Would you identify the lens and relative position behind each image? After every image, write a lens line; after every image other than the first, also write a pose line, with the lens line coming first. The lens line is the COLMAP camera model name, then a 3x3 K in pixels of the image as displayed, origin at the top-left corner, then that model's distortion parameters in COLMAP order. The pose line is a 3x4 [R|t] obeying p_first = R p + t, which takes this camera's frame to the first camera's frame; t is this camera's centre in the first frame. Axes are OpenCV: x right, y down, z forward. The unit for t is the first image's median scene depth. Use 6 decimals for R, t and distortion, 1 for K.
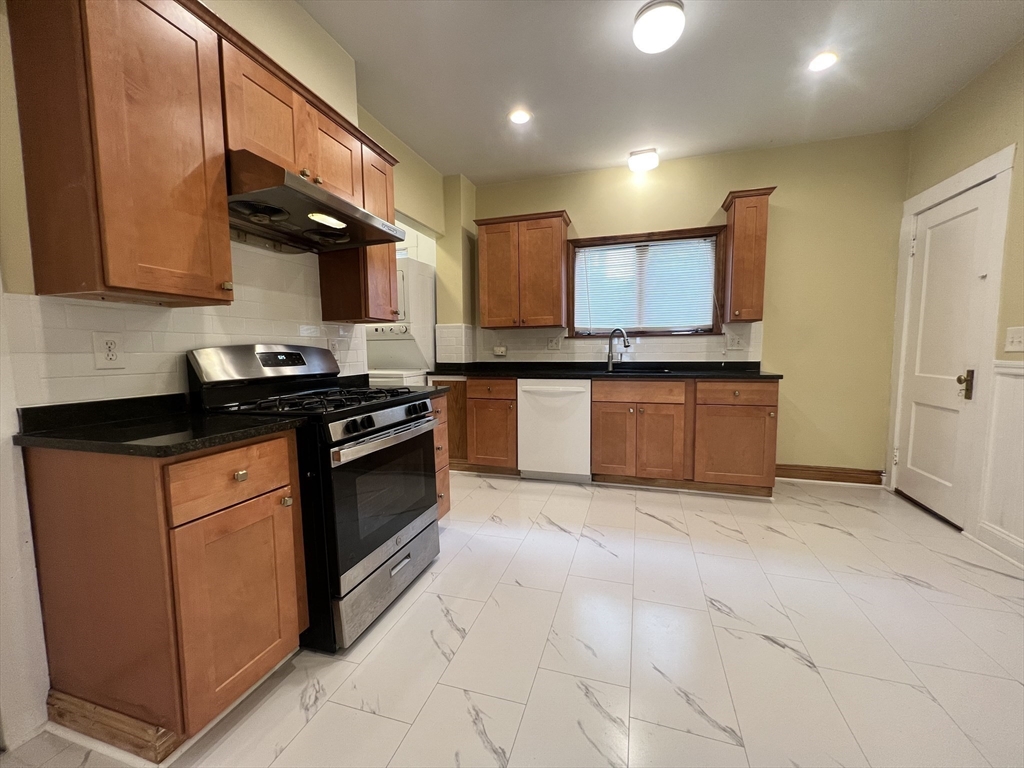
lens RADIAL K [[410.7, 0, 512.0], [0, 410.7, 384.2], [0, 0, 1]] dist [-0.003018, 0.000996]
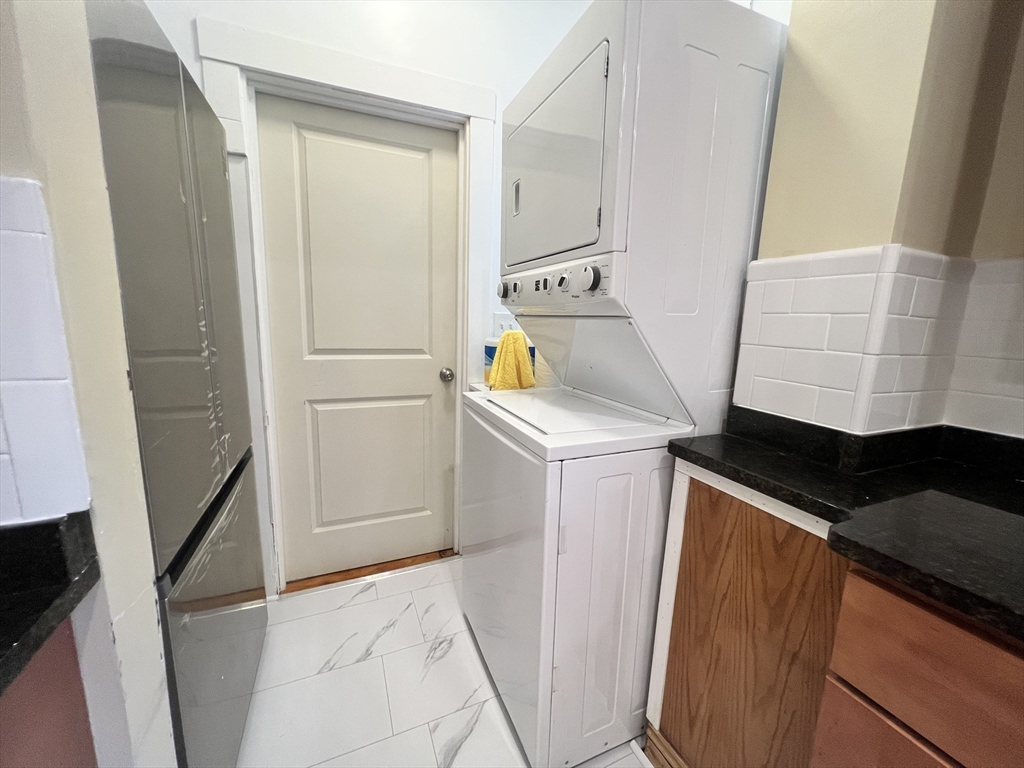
lens RADIAL K [[410.7, 0, 513.0], [0, 410.7, 385.9], [0, 0, 1]] dist [-0.003018, 0.000996]
pose [[0.651662, 0.152845, -0.742950, -0.091654], [-0.101045, 0.988250, 0.114681, -0.094998], [0.751749, 0.000338, 0.659450, 0.828602]]
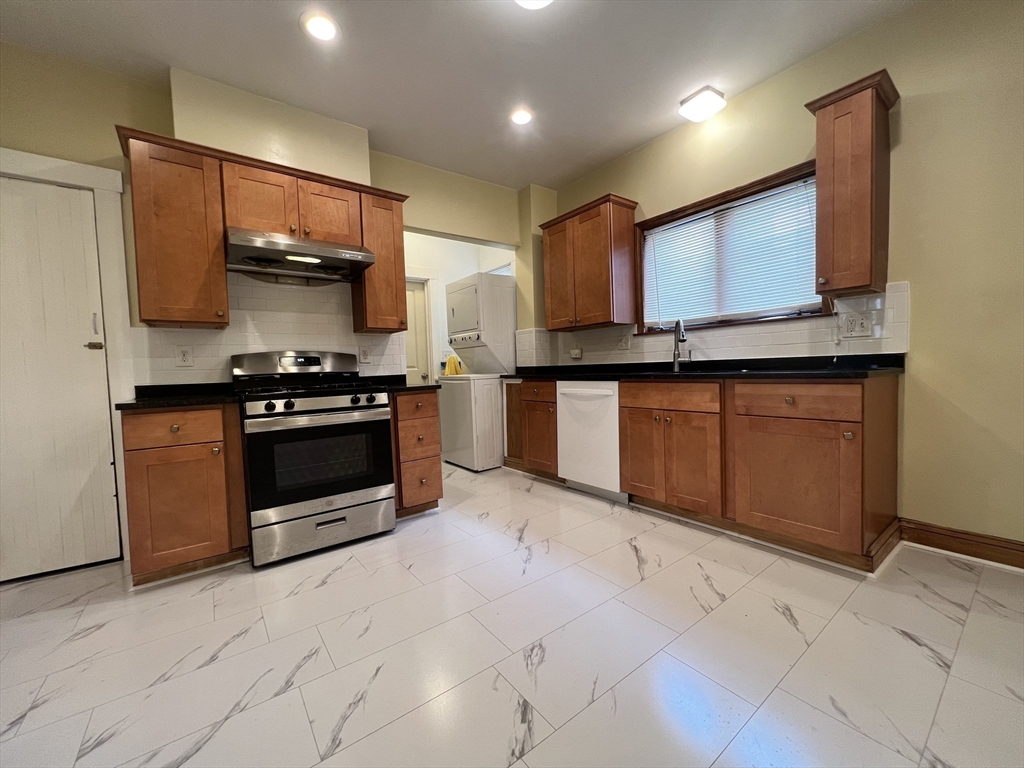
lens RADIAL K [[410.7, 0, 510.7], [0, 410.7, 383.6], [0, 0, 1]] dist [-0.003018, 0.000996]
pose [[0.810066, 0.004964, -0.586318, 0.490914], [-0.023502, 0.999435, -0.024009, 0.018888], [0.585868, 0.033229, 0.809725, 0.163021]]
